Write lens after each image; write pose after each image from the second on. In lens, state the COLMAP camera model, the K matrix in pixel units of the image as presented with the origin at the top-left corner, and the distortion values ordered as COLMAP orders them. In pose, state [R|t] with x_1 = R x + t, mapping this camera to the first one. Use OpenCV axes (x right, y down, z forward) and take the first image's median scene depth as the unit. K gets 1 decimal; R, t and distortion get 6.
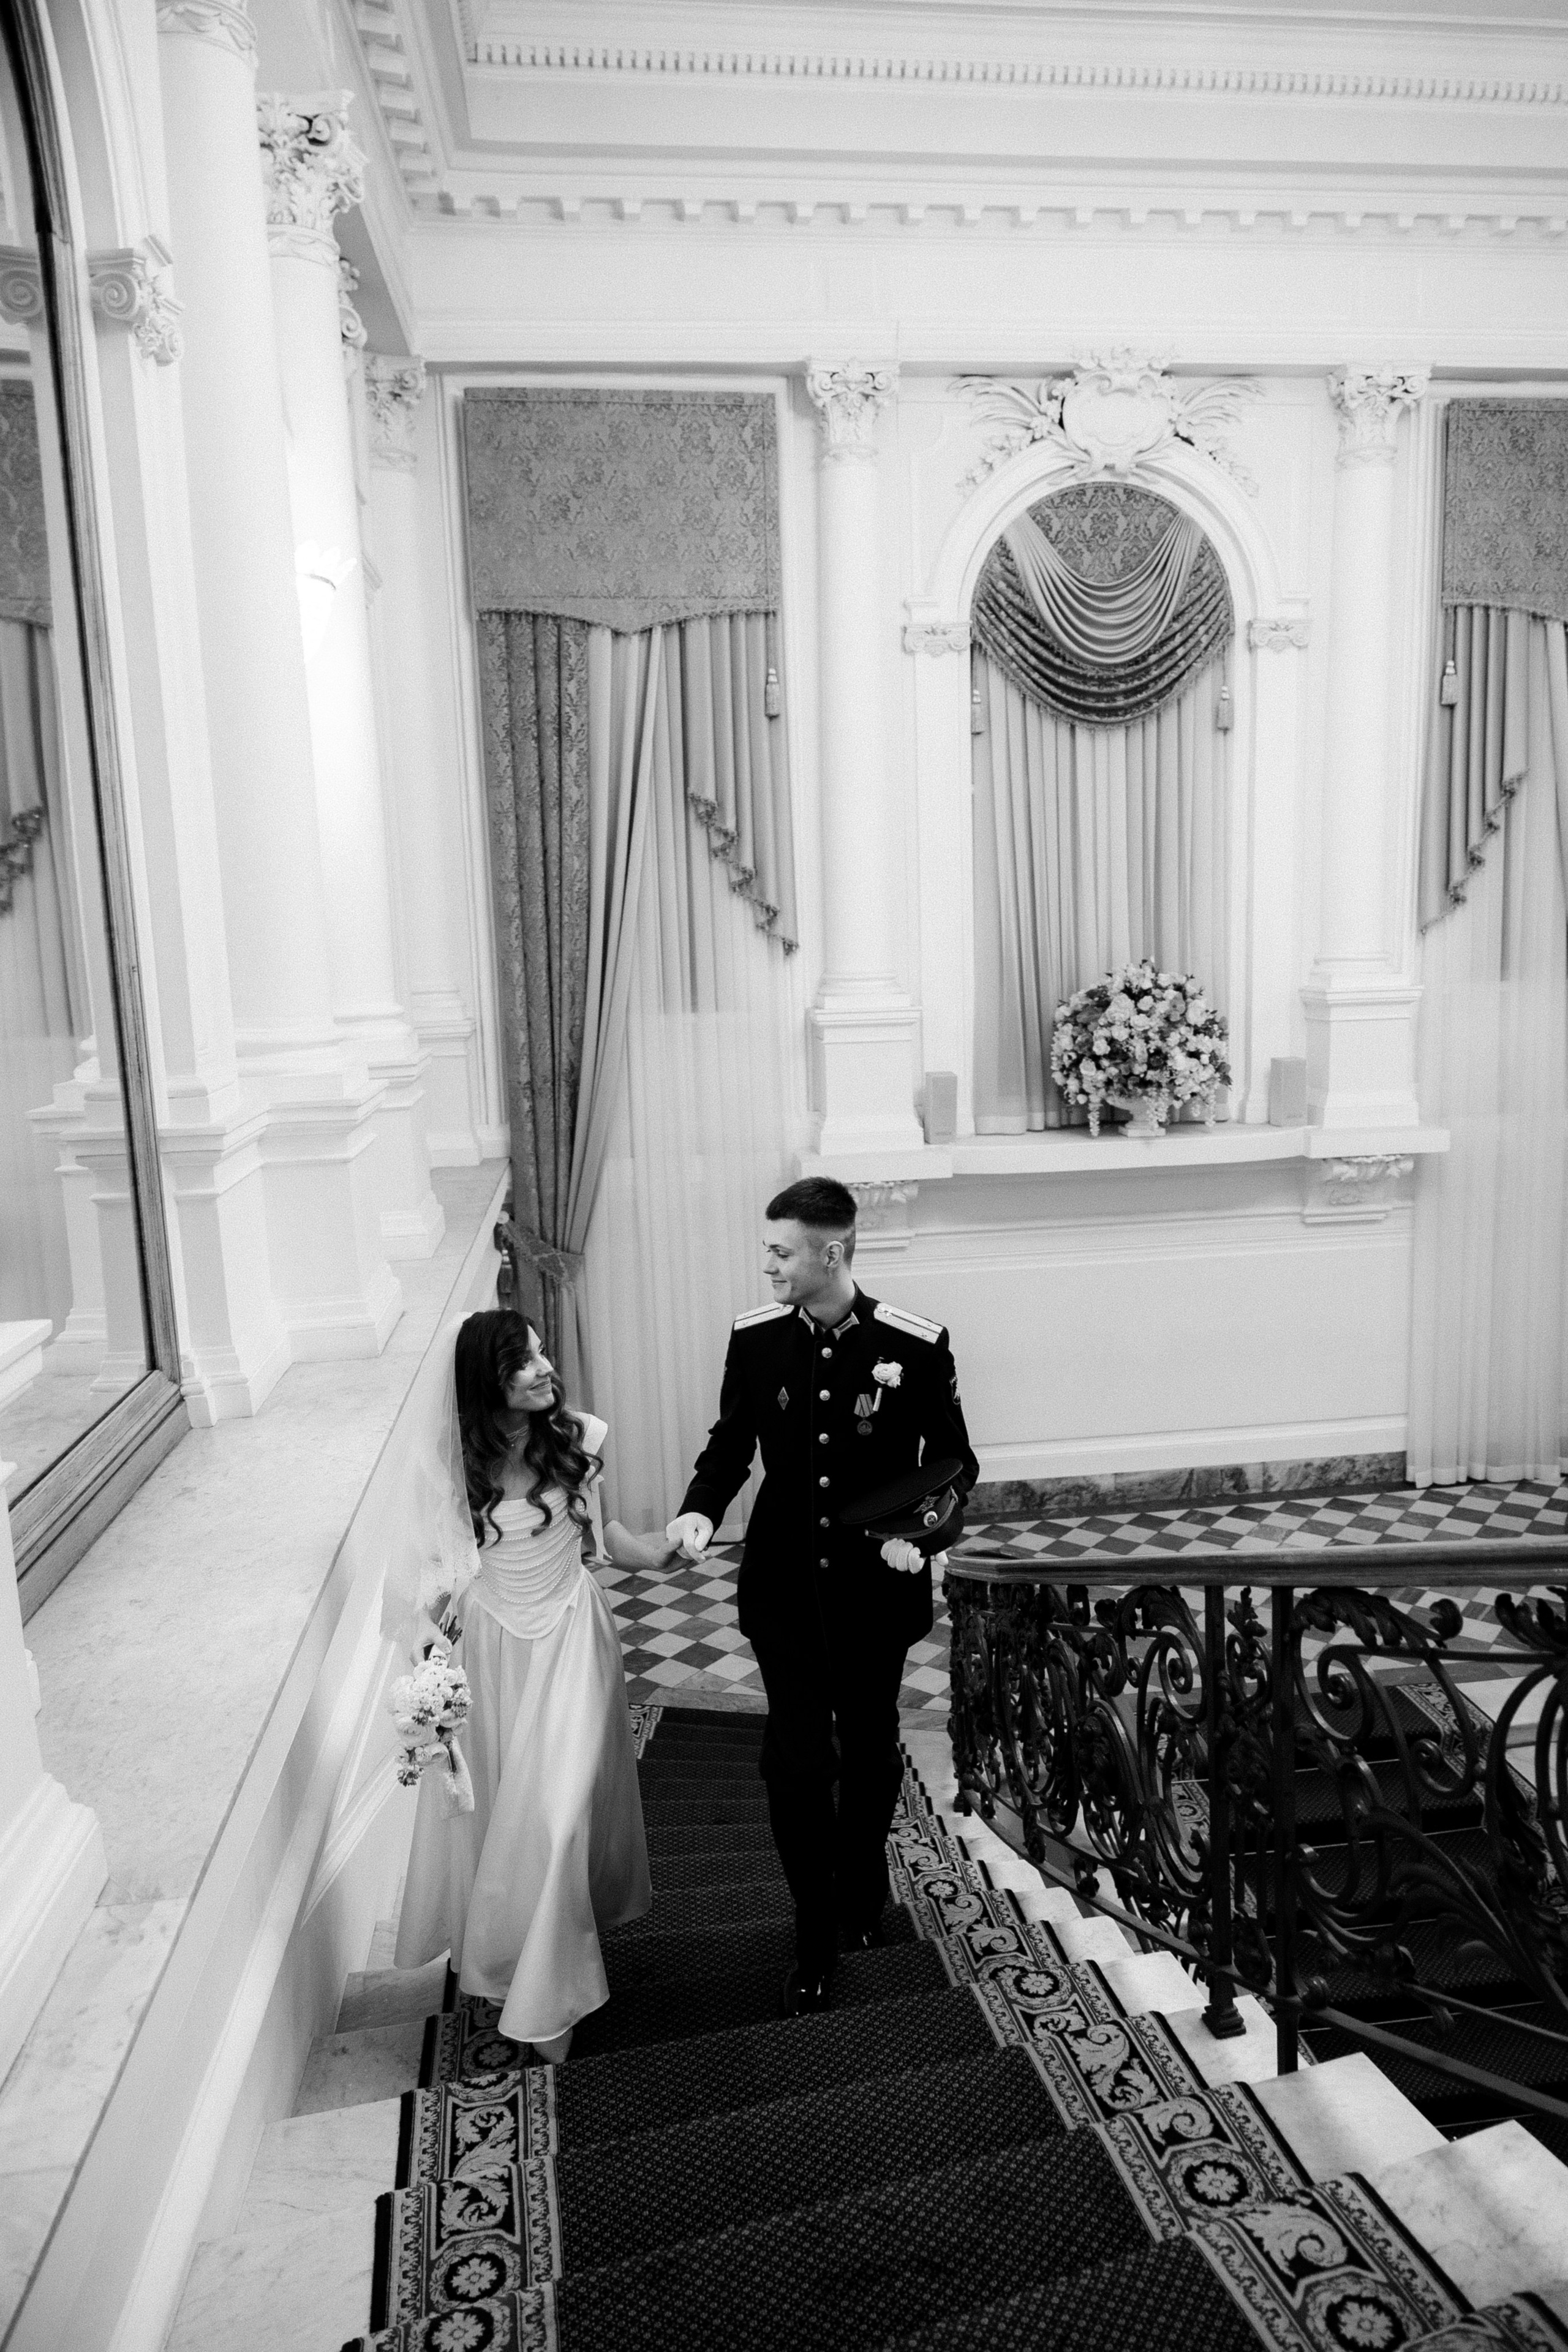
lens RADIAL K [[1546.8, 0, 791.0], [0, 1546.8, 1172.0], [0, 0, 1]] dist [-0.000427, 0.005523]
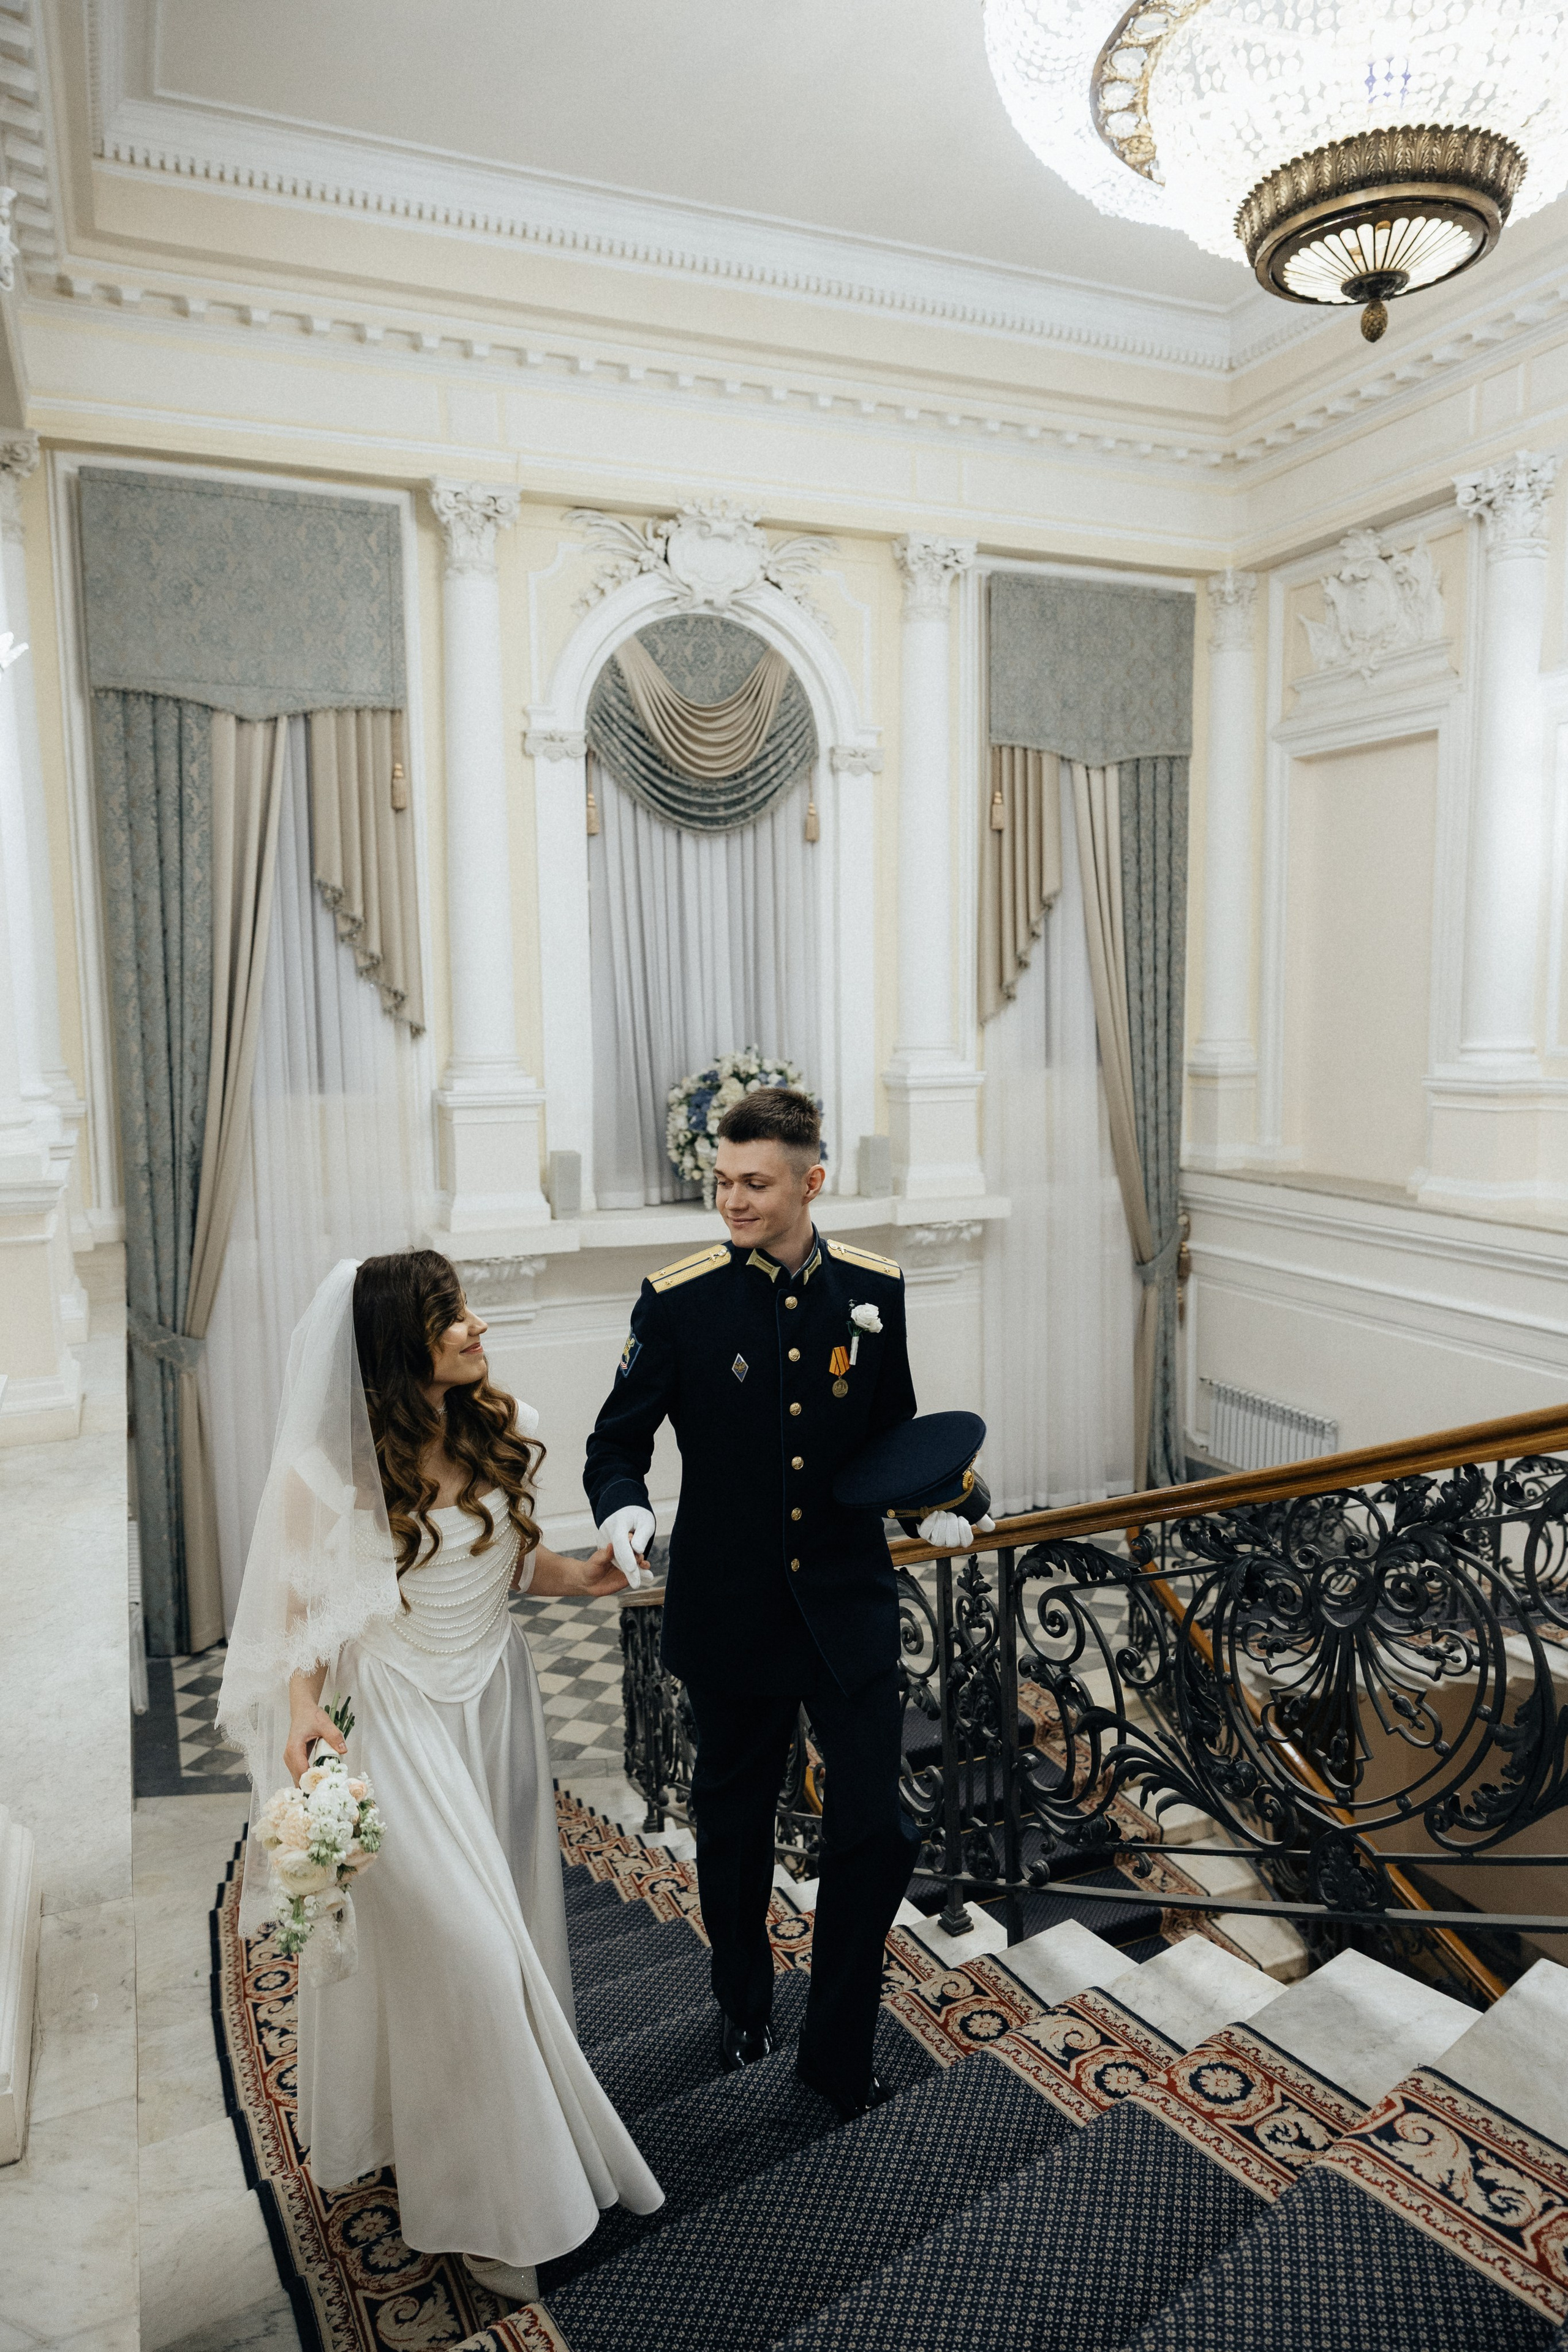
lens RADIAL K [[1567.5, 0, 770.8], [0, 1567.5, 1172.8], [0, 0, 1]] dist [0.003168, 0.003546]
pose [[0.959591, -0.012239, 0.281133, -0.070643], [0.026917, 0.998465, -0.048410, 0.005767], [-0.280109, 0.054021, 0.958447, -0.061010]]
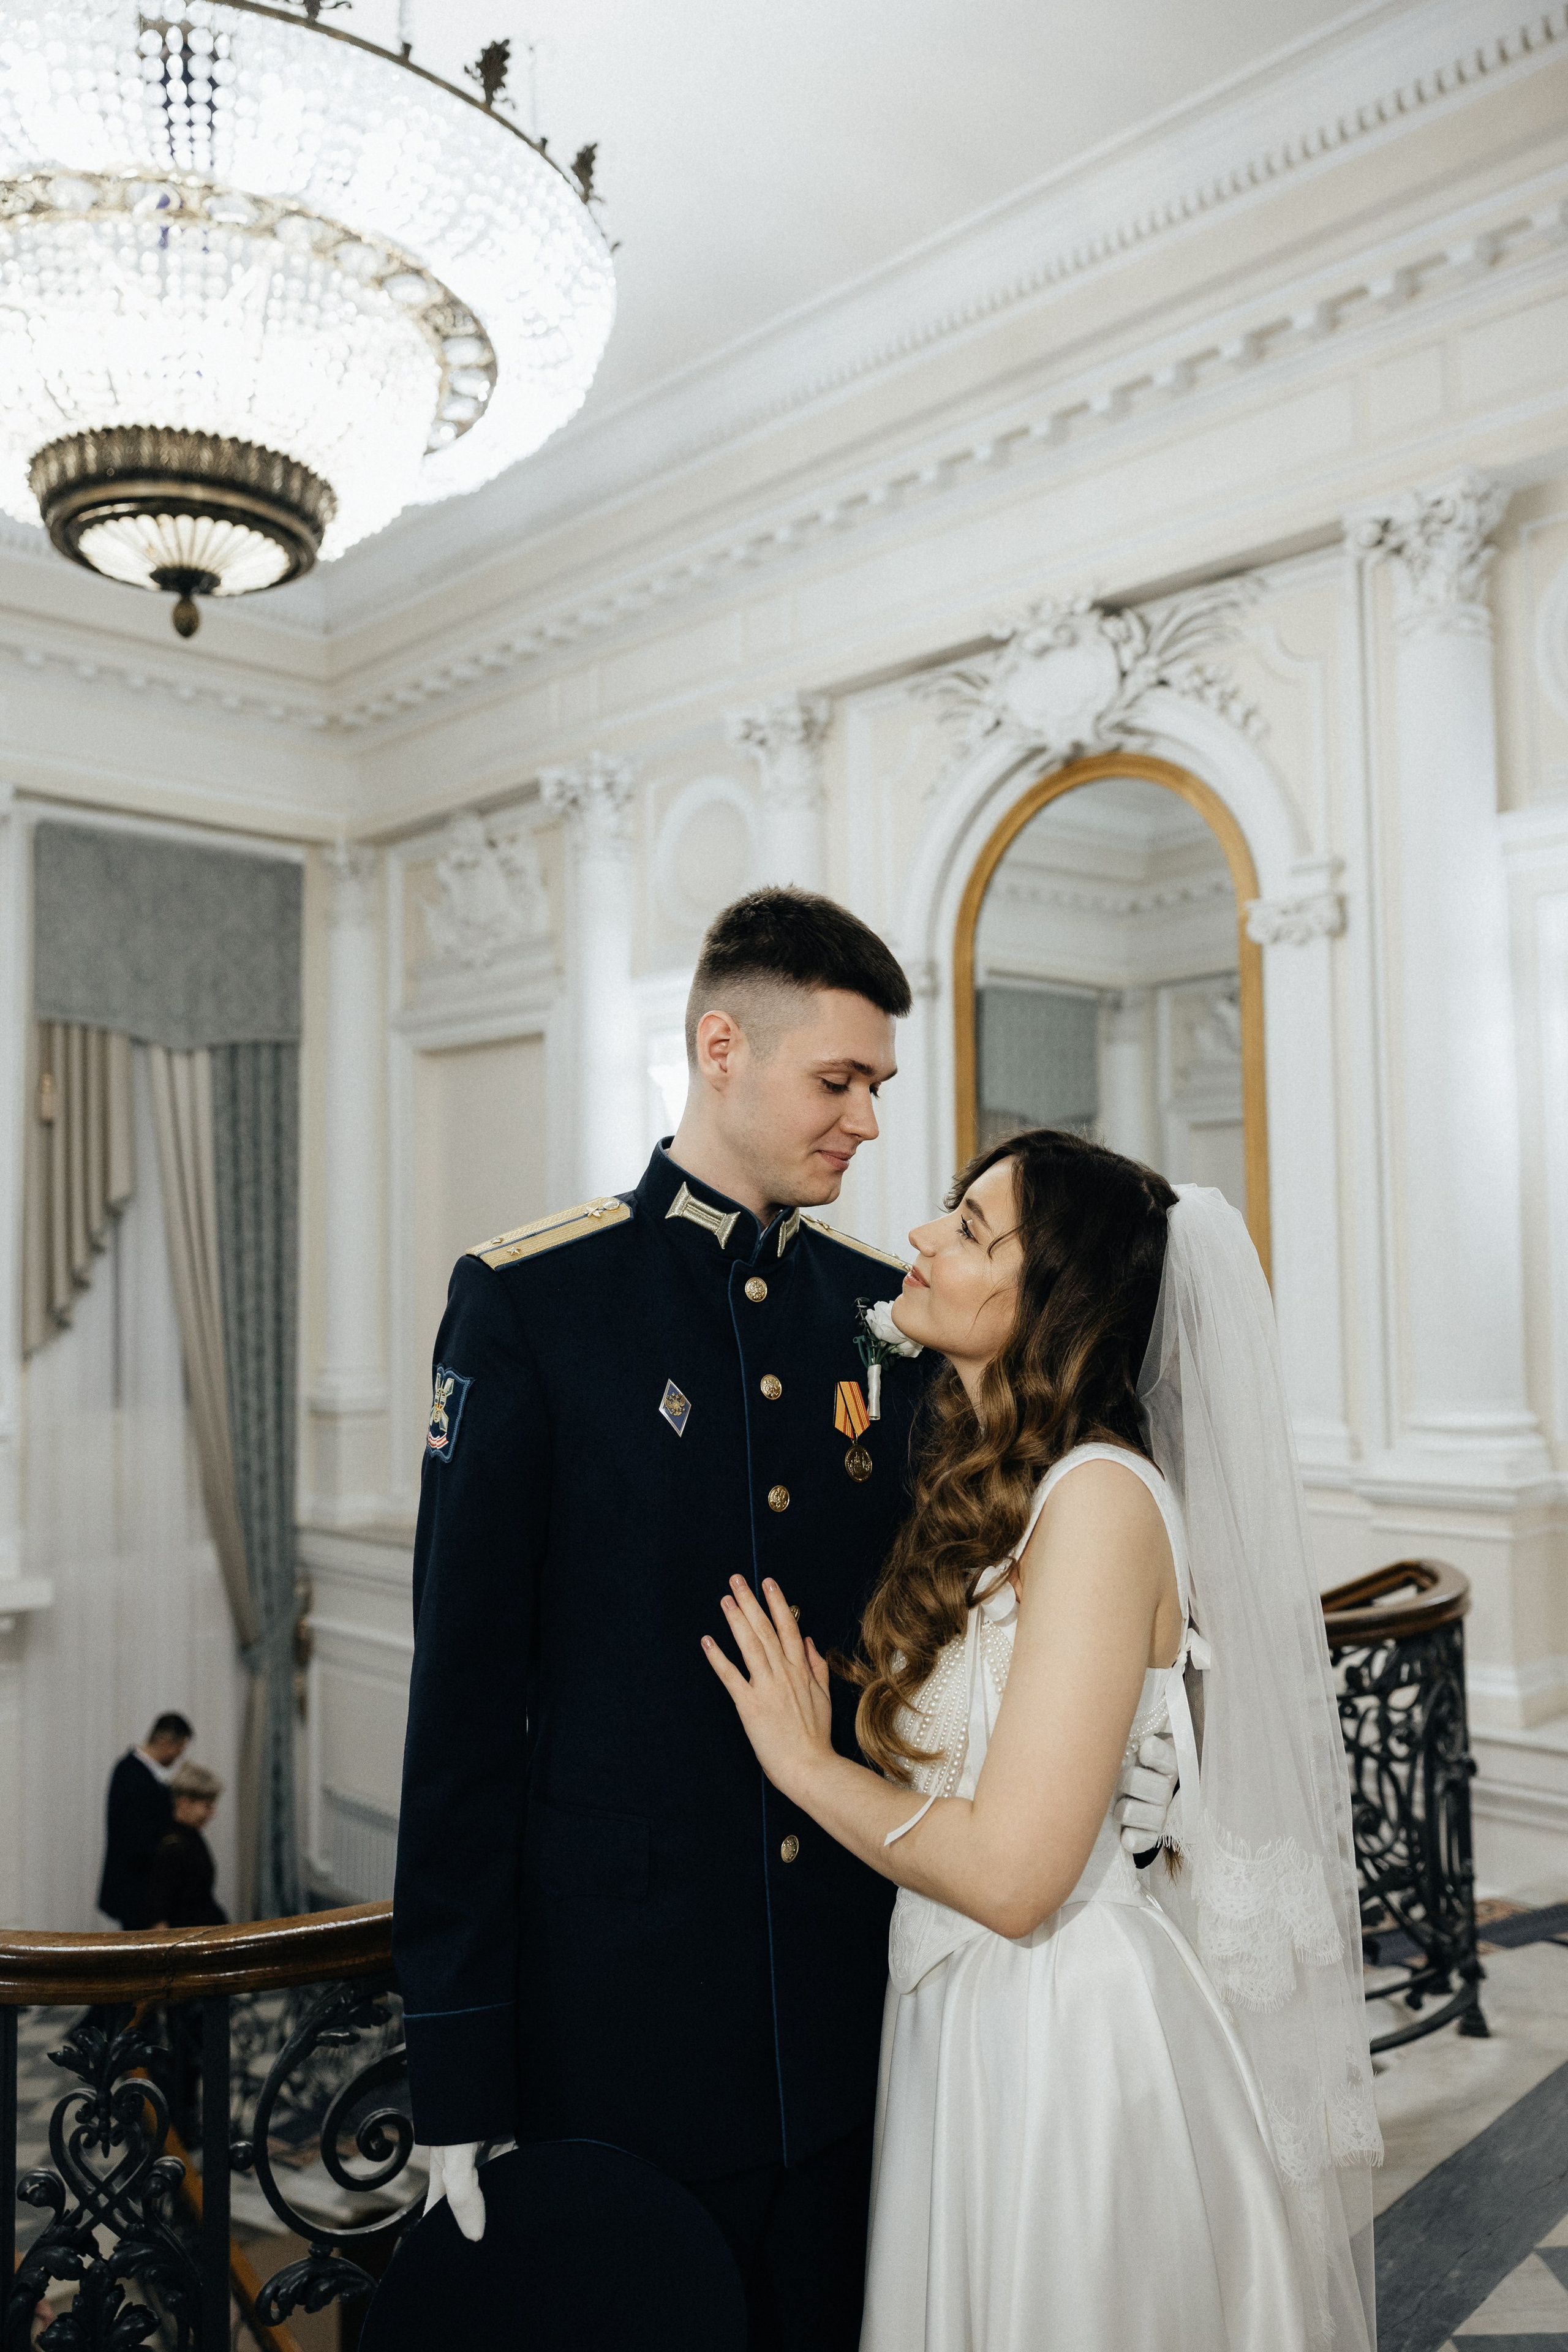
lens RADIAL K [[1834.2, 0, 787.6], [0, 1834.2, 1165.0], [0, 0, 1]] dist [-0.006924, 0.008970]
pose [[0.795410, 0.054024, 0.603659, 0.113262], [0.082975, 0.976934, -0.196762, -0.018424], [-0.600365, 0.206595, 0.772580, -0.133953]]
